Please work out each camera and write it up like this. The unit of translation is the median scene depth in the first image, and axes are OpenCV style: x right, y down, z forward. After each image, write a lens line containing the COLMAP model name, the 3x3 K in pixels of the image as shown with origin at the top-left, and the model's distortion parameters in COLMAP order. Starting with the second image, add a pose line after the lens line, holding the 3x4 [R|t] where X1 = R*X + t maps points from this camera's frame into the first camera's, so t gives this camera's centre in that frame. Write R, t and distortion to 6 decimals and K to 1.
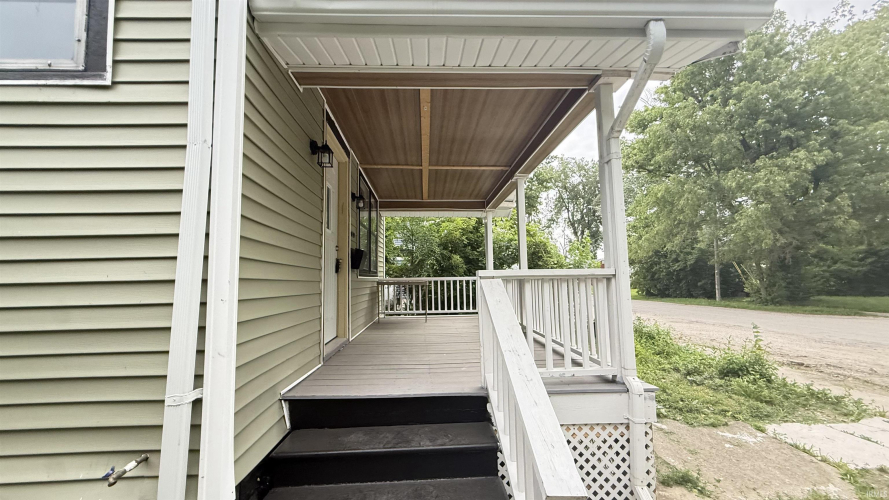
lens RADIAL K [[354.3, 0, 441.3], [0, 354.3, 247.7], [0, 0, 1]] dist [0.003528, -0.001931]
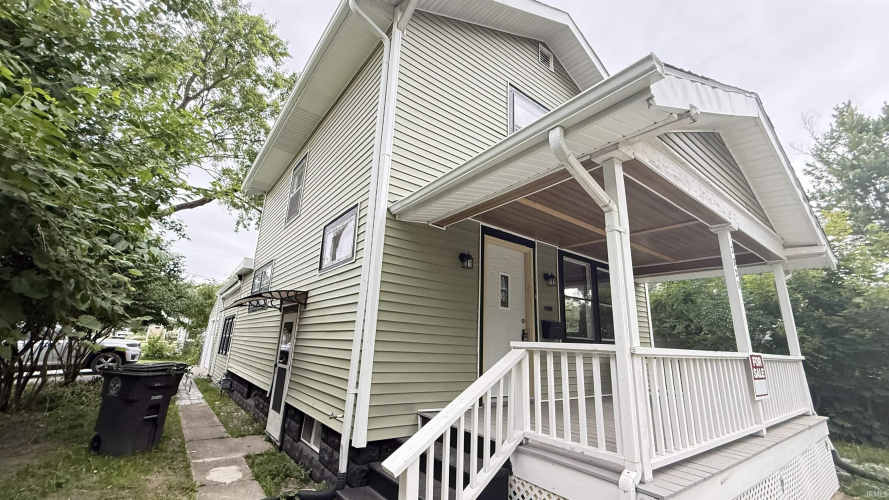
lens RADIAL K [[354.3, 0, 439.3], [0, 354.3, 249.1], [0, 0, 1]] dist [0.003528, -0.001931]
pose [[0.561607, -0.176067, -0.808454, 1.275446], [0.024136, 0.980167, -0.196697, -0.021161], [0.827052, 0.090953, 0.554718, 0.060869]]
